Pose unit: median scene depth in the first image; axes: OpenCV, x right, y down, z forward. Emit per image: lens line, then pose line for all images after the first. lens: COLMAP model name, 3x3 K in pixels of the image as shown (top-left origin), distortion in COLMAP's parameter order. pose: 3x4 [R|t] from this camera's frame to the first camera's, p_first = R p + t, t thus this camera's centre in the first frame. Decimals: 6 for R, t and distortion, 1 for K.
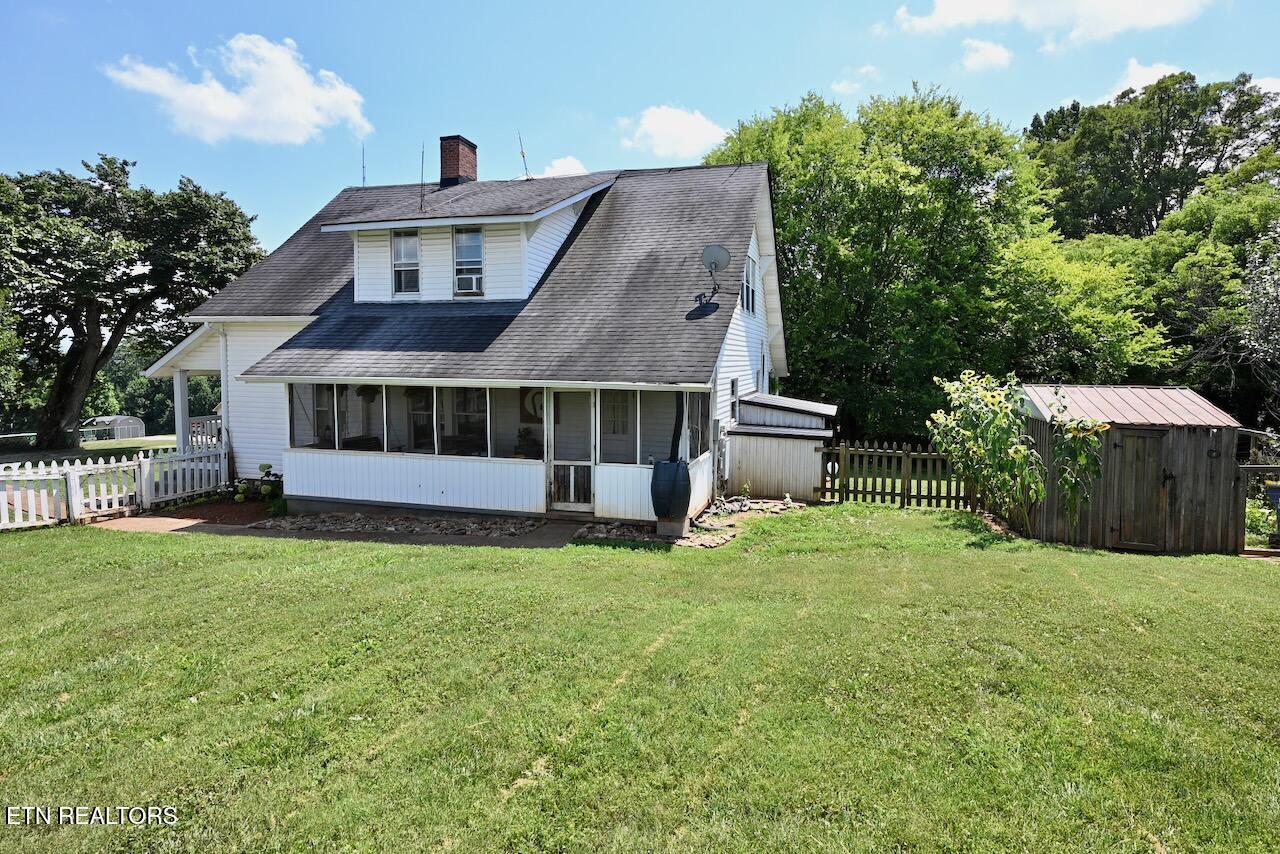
lens RADIAL K [[650.2, 0, 691.8], [0, 650.2, 404.3], [0, 0, 1]] dist [0.006876, 0.000236]
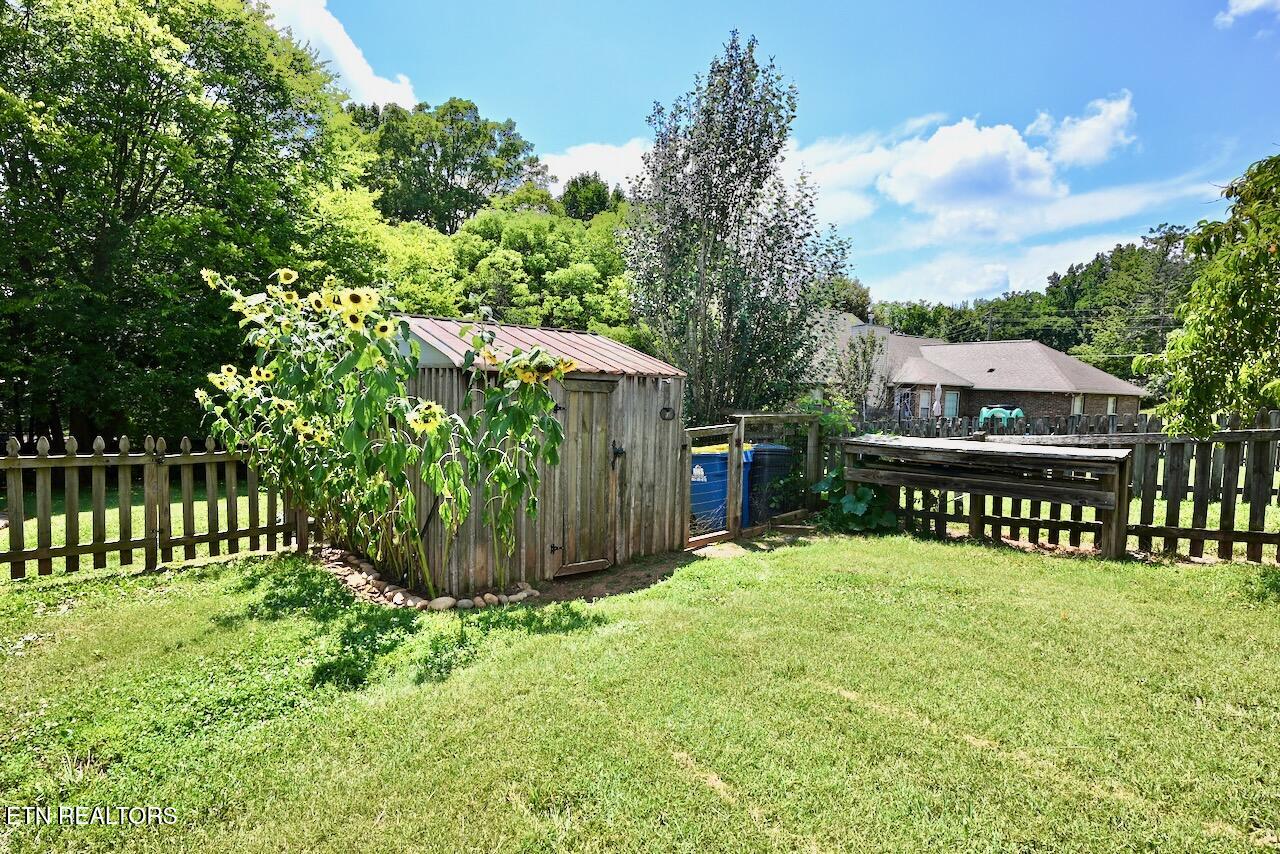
lens RADIAL K [[608.2, 0, 642.4], [0, 608.2, 424.0], [0, 0, 1]] dist [-0.004196, -0.001333]
pose [[0.584333, -0.042116, 0.810420, 0.177854], [0.023079, 0.999111, 0.035281, 0.043485], [-0.811186, -0.001912, 0.584786, 0.442678]]
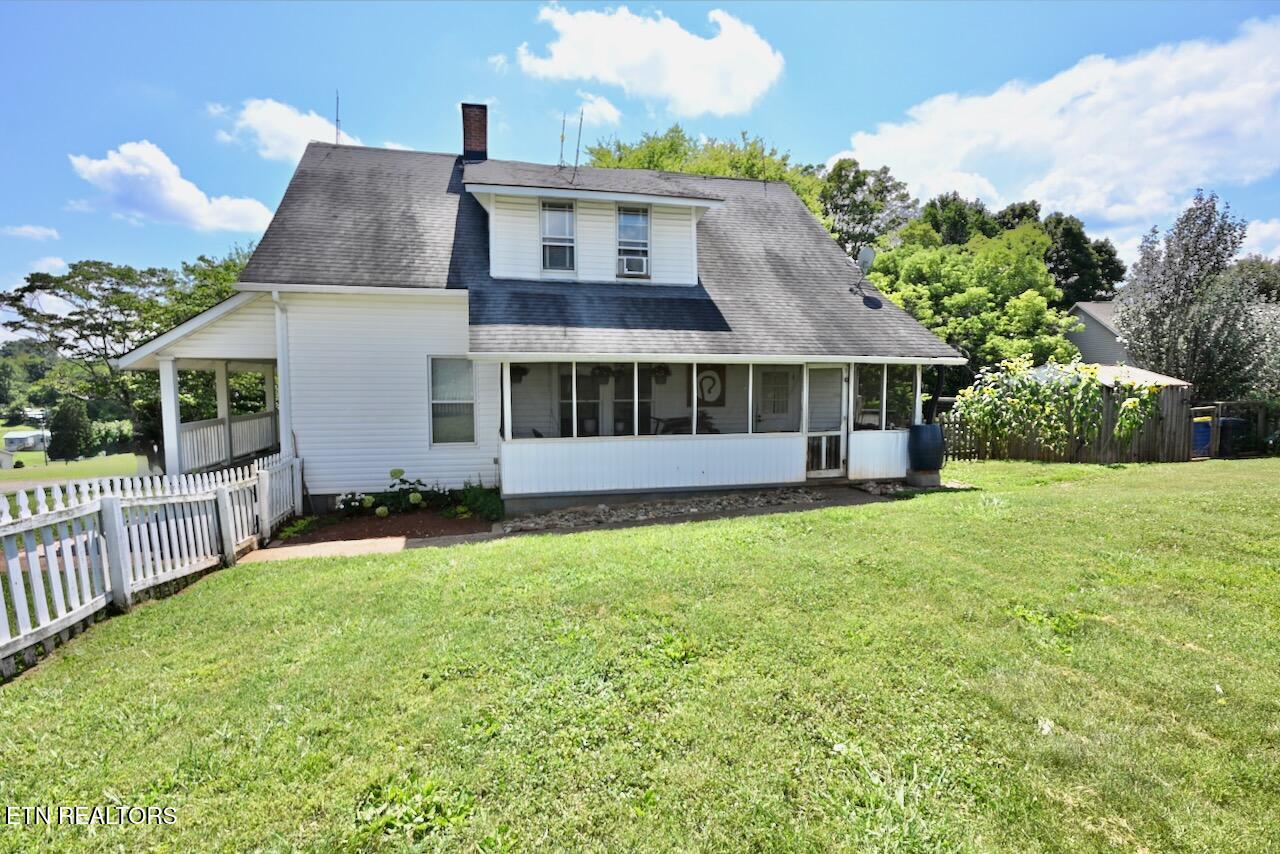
lens RADIAL K [[608.2, 0, 634.4], [0, 608.2, 429.5], [0, 0, 1]] dist [-0.004196, -0.001333]
pose [[0.889300, -0.045669, 0.455038, -0.773902], [0.038218, 0.998942, 0.025564, 0.036858], [-0.455724, -0.005344, 0.890105, 0.191258]]
